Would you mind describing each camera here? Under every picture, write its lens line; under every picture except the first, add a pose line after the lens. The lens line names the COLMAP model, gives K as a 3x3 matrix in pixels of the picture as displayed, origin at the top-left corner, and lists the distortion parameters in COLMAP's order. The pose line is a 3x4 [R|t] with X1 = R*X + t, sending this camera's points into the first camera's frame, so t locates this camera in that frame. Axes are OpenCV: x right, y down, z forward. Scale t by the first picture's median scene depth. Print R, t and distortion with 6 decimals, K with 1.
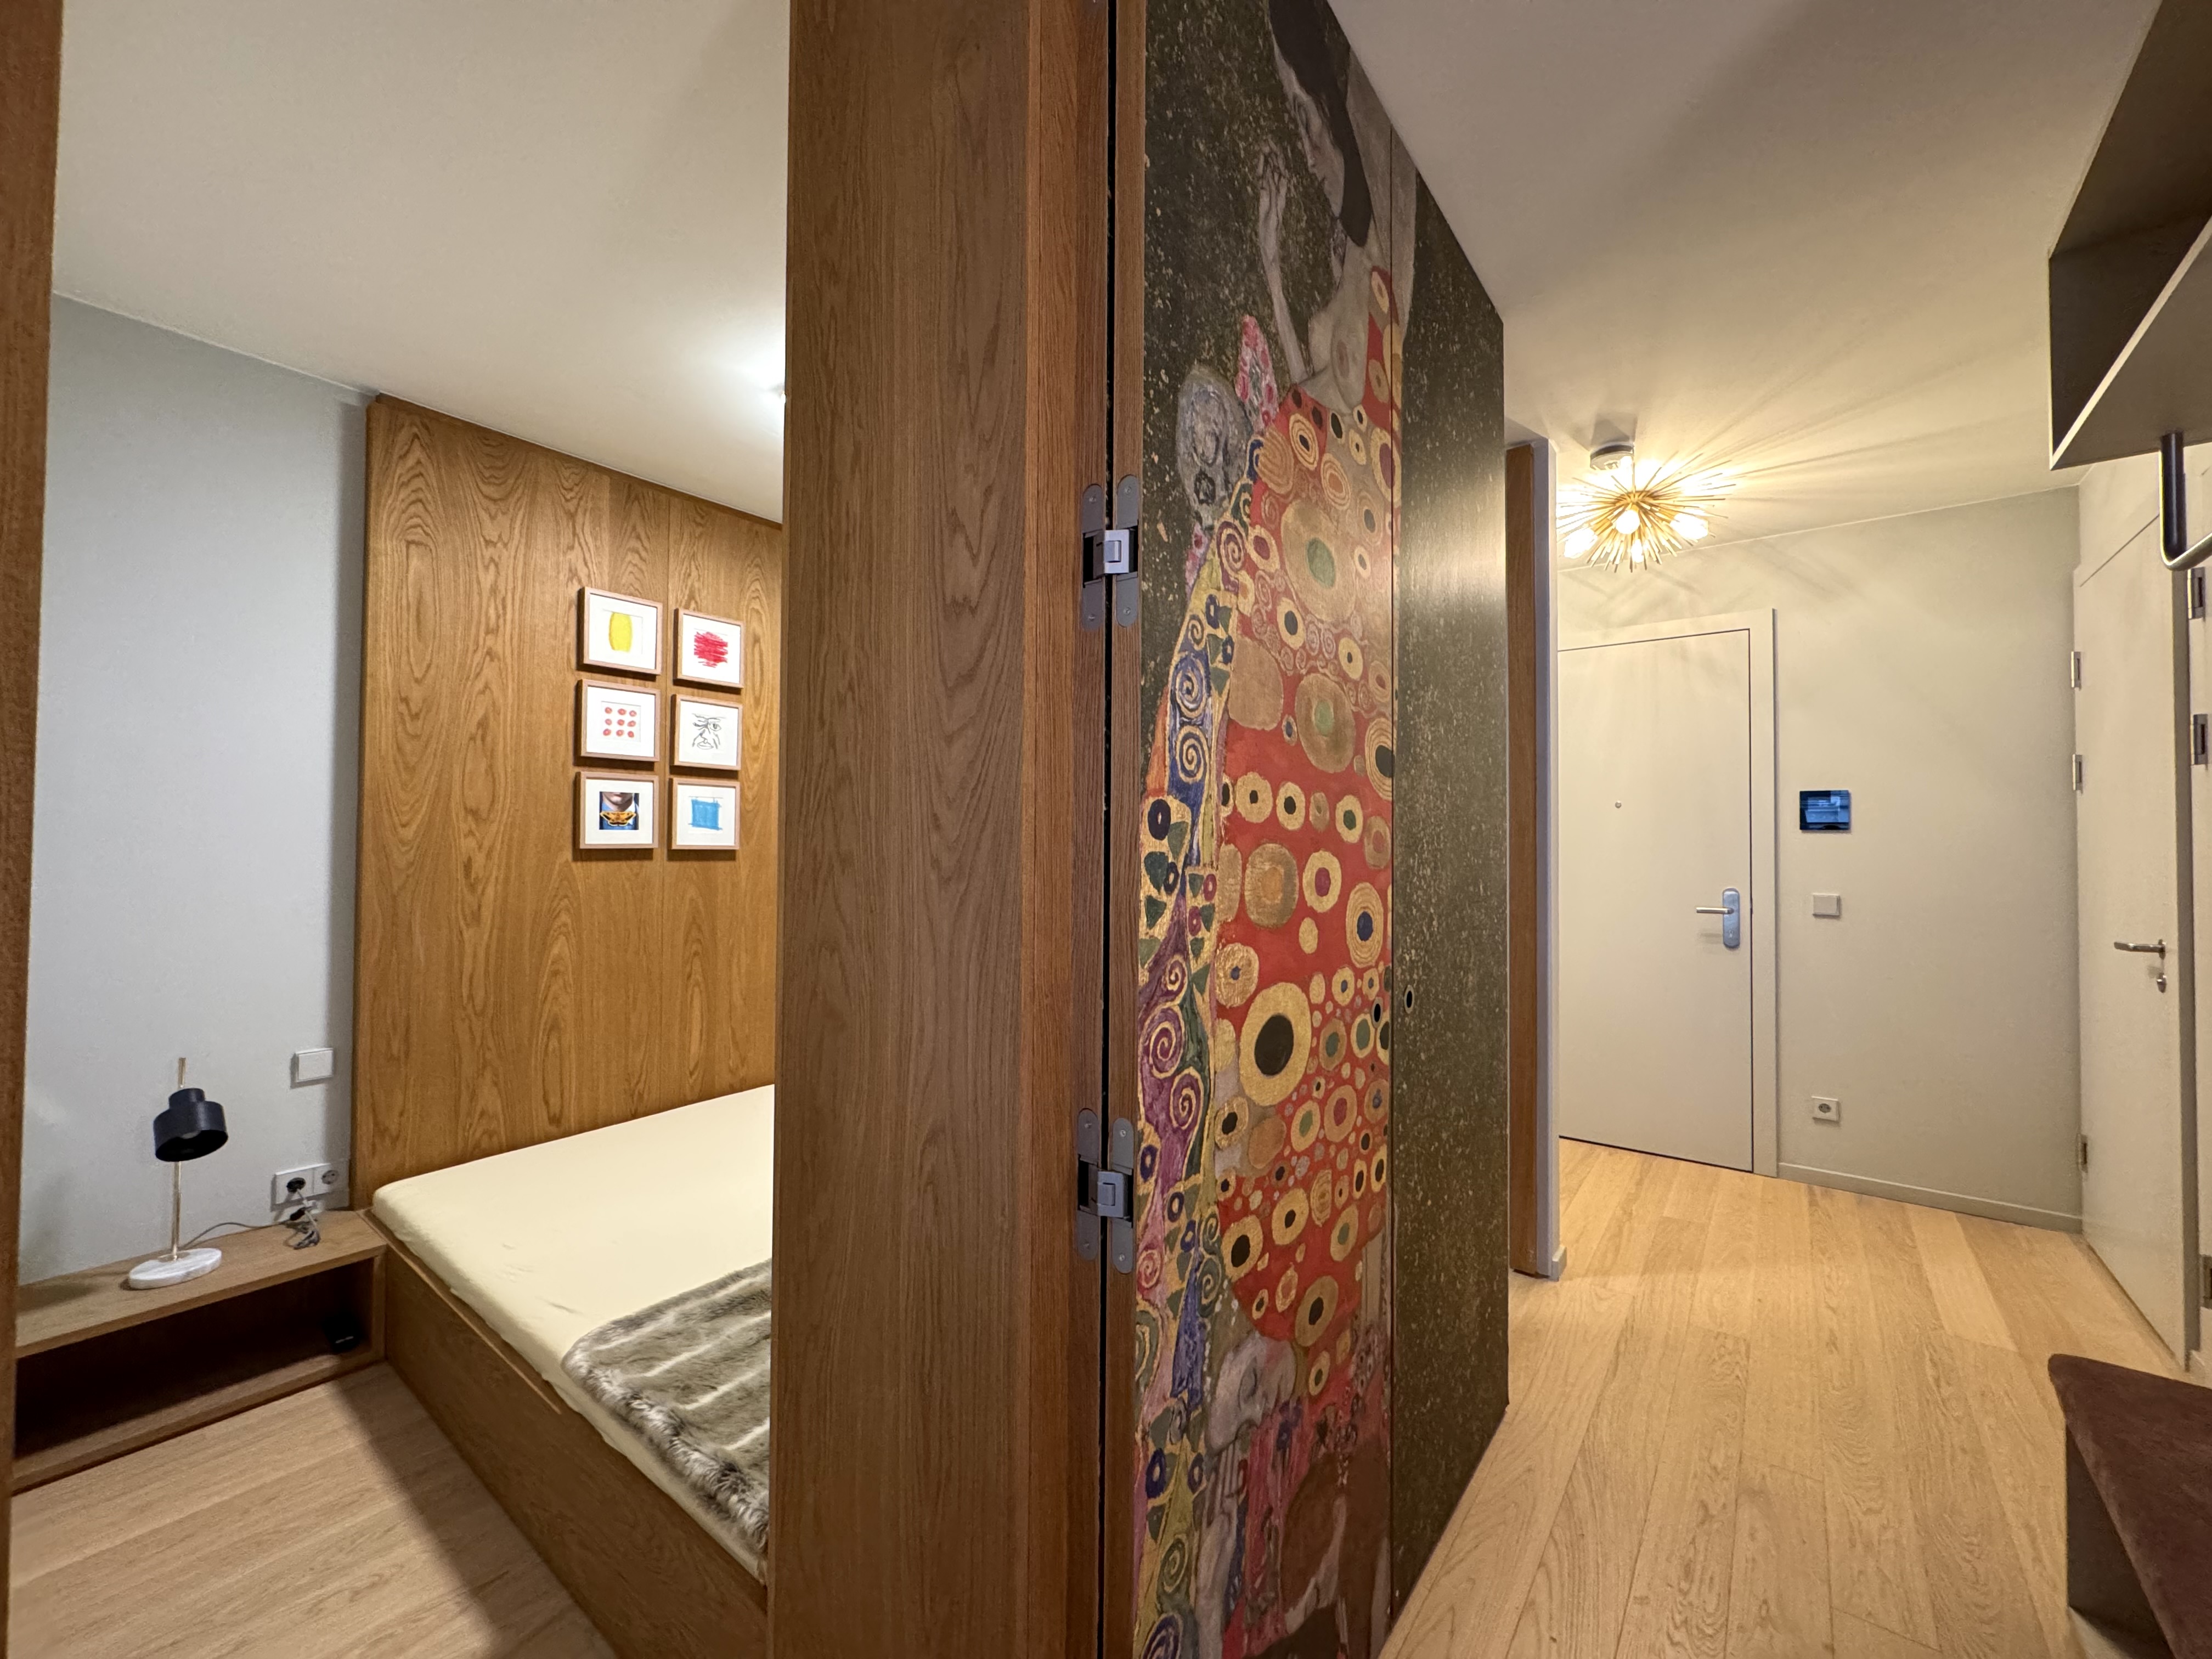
lens RADIAL K [[891.1, 0, 1100.3], [0, 891.1, 829.5], [0, 0, 1]] dist [-0.001914, 0.000407]
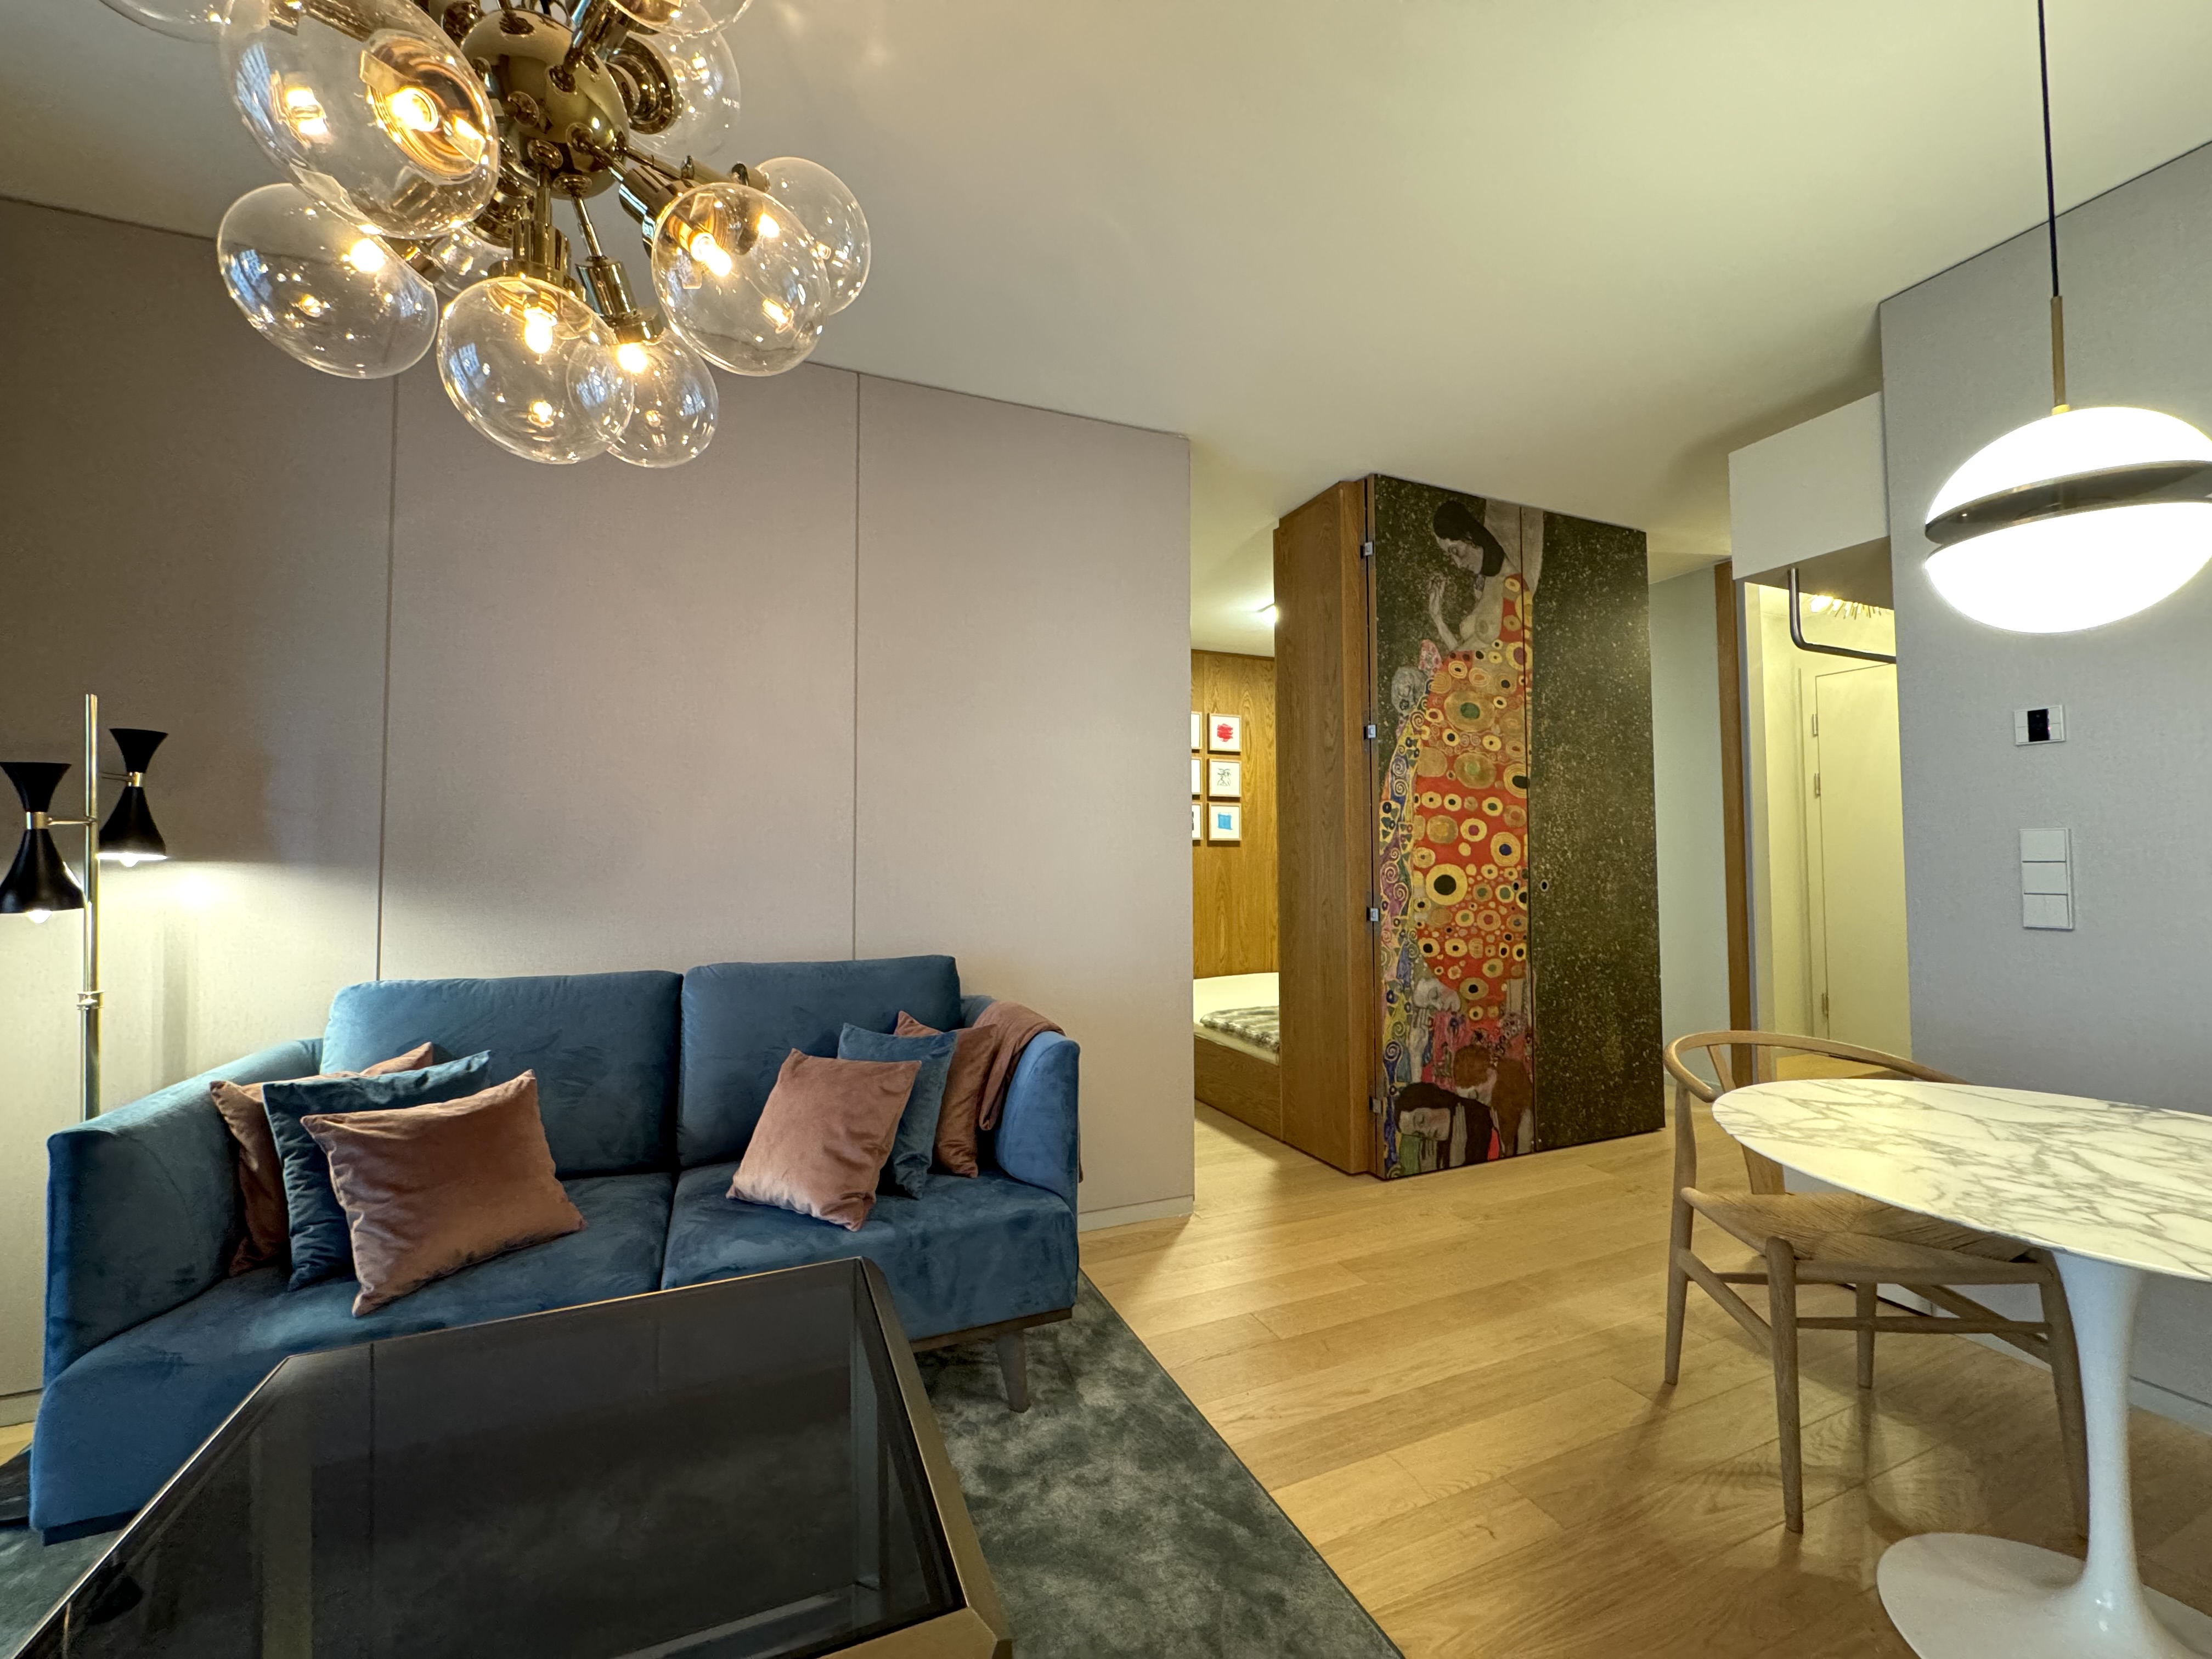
lens RADIAL K [[891.1, 0, 1117.4], [0, 891.1, 833.2], [0, 0, 1]] dist [-0.001914, 0.000407]
pose [[0.886201, -0.028638, -0.462415, 0.607078], [0.021743, 0.999559, -0.020234, 0.111116], [0.462791, 0.007877, 0.886433, -2.098182]]
